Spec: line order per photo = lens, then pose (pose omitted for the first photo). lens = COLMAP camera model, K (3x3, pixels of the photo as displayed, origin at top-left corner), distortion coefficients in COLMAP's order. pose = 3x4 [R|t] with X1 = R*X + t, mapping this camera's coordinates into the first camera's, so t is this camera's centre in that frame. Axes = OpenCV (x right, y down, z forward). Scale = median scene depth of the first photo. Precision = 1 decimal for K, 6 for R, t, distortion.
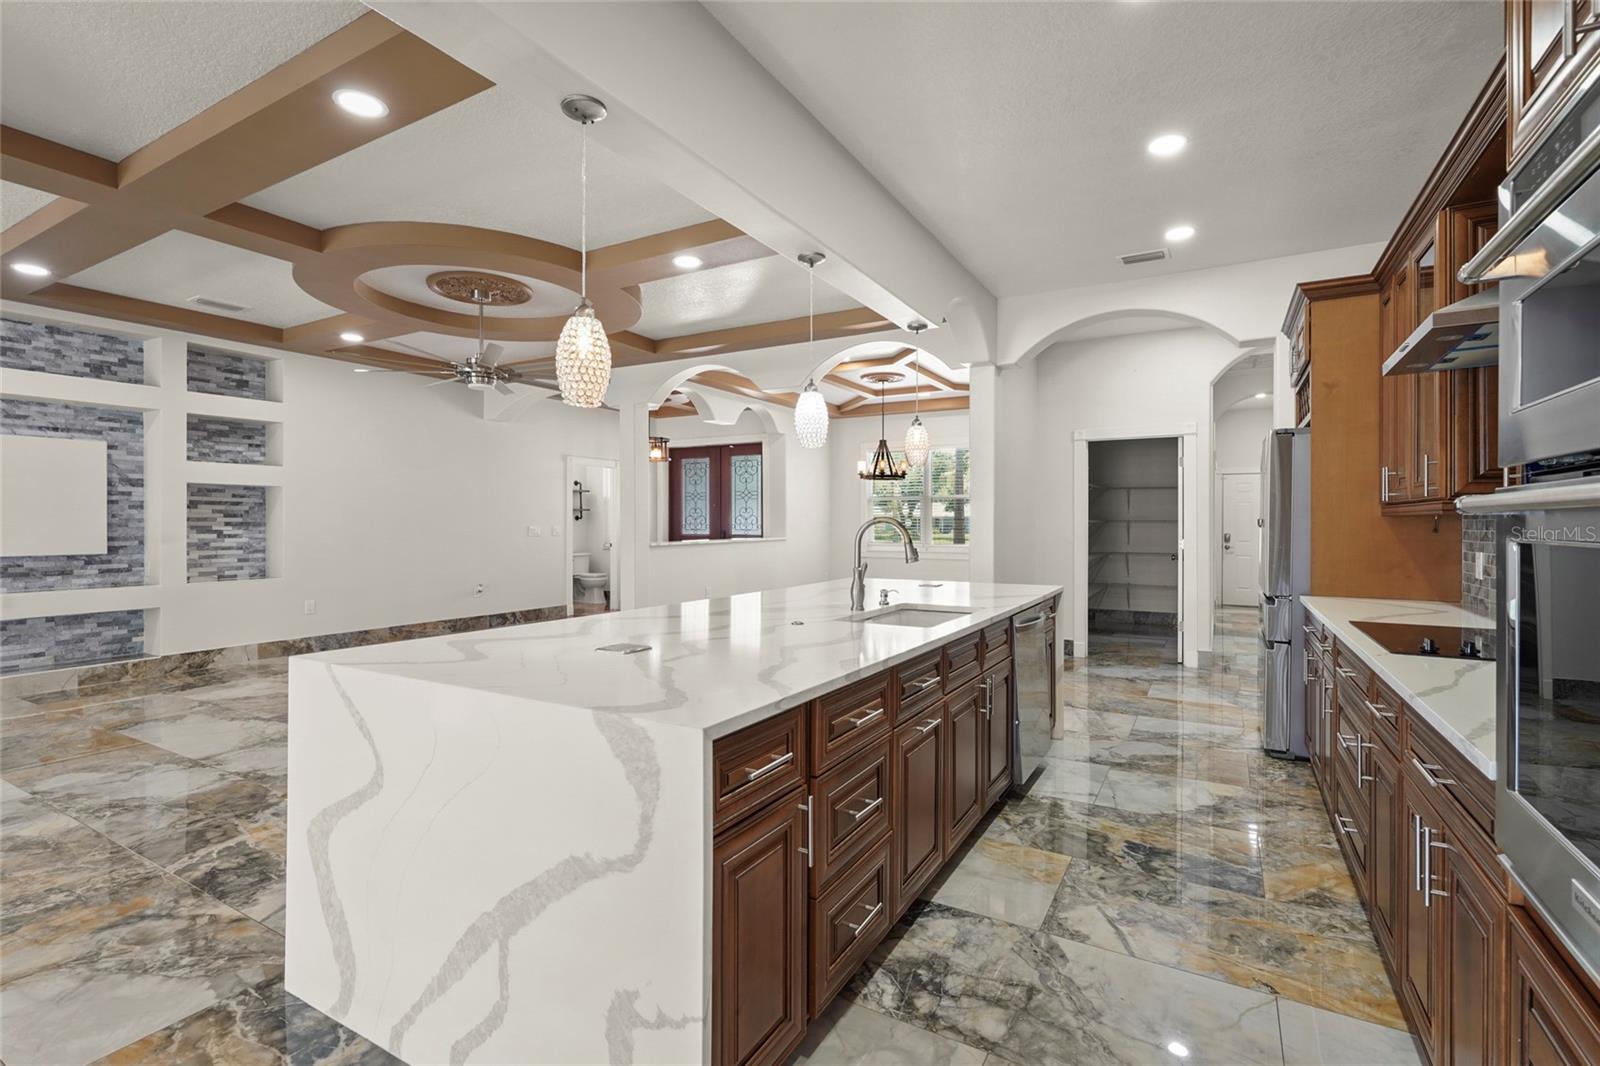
lens RADIAL K [[729.8, 0, 803.4], [0, 729.8, 521.3], [0, 0, 1]] dist [0.000901, -0.000075]
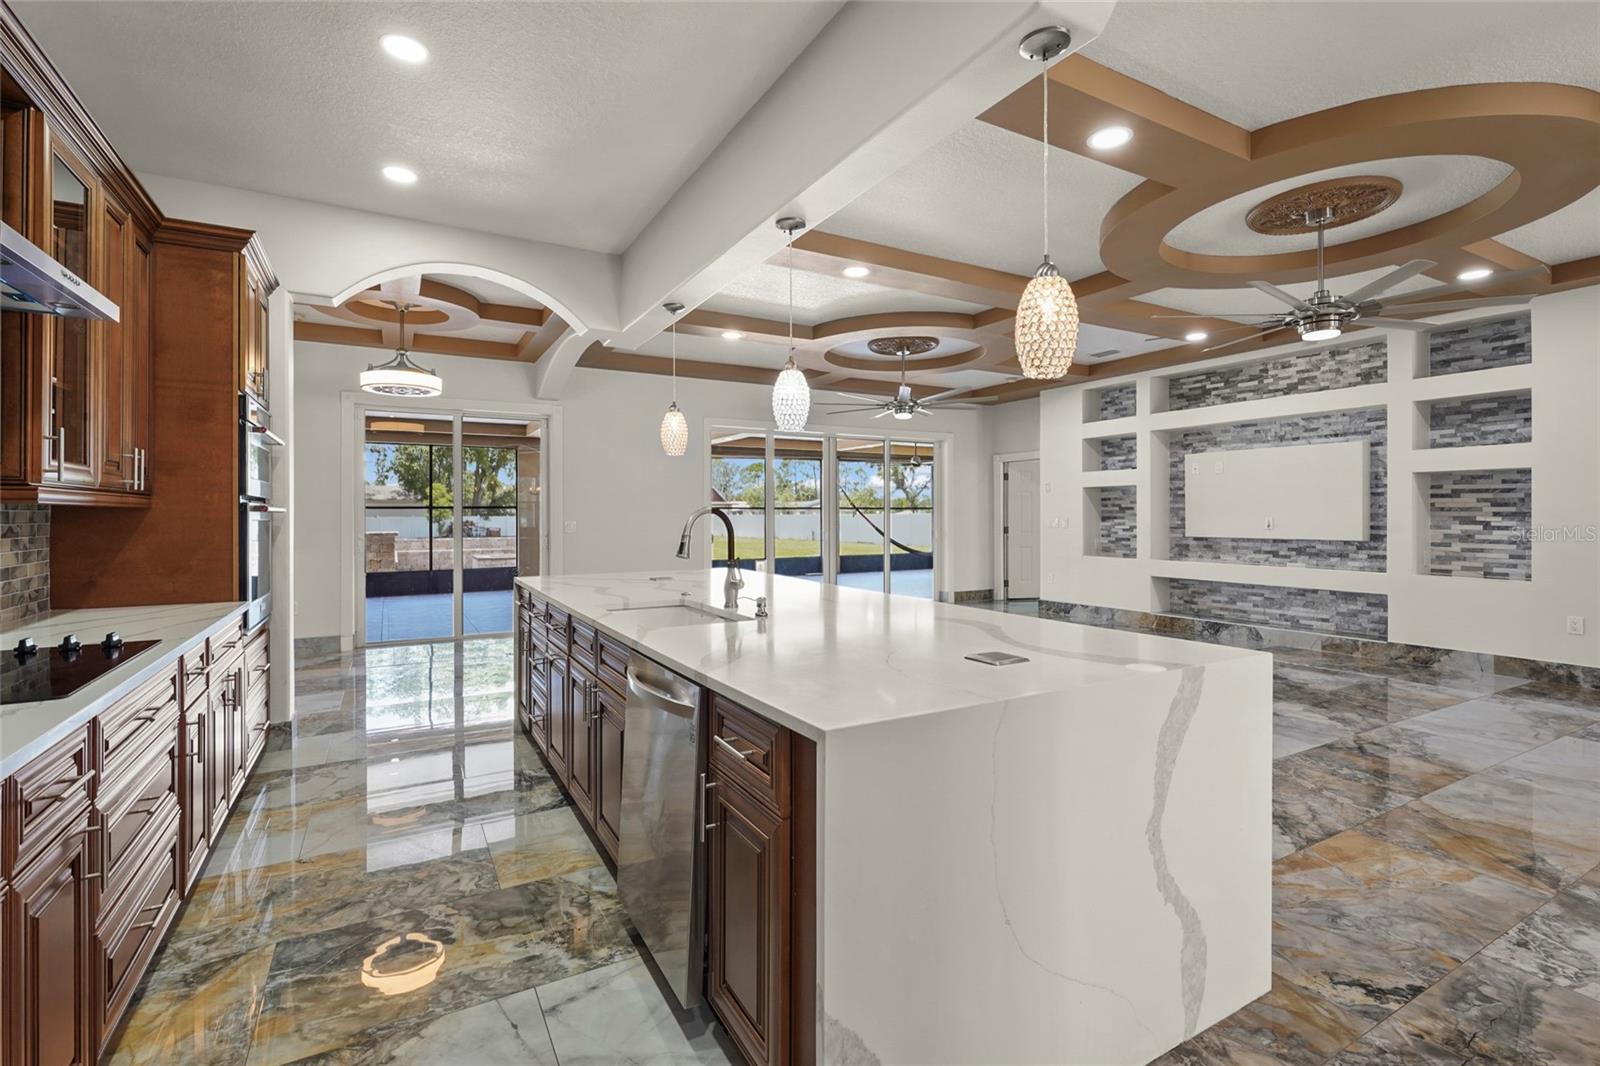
lens RADIAL K [[729.8, 0, 803.4], [0, 729.8, 521.3], [0, 0, 1]] dist [0.000901, -0.000075]
pose [[-0.508490, 0.009238, -0.861019, 0.447066], [0.003737, 0.999957, 0.008522, 0.001797], [0.861060, 0.001115, -0.508502, 0.838666]]
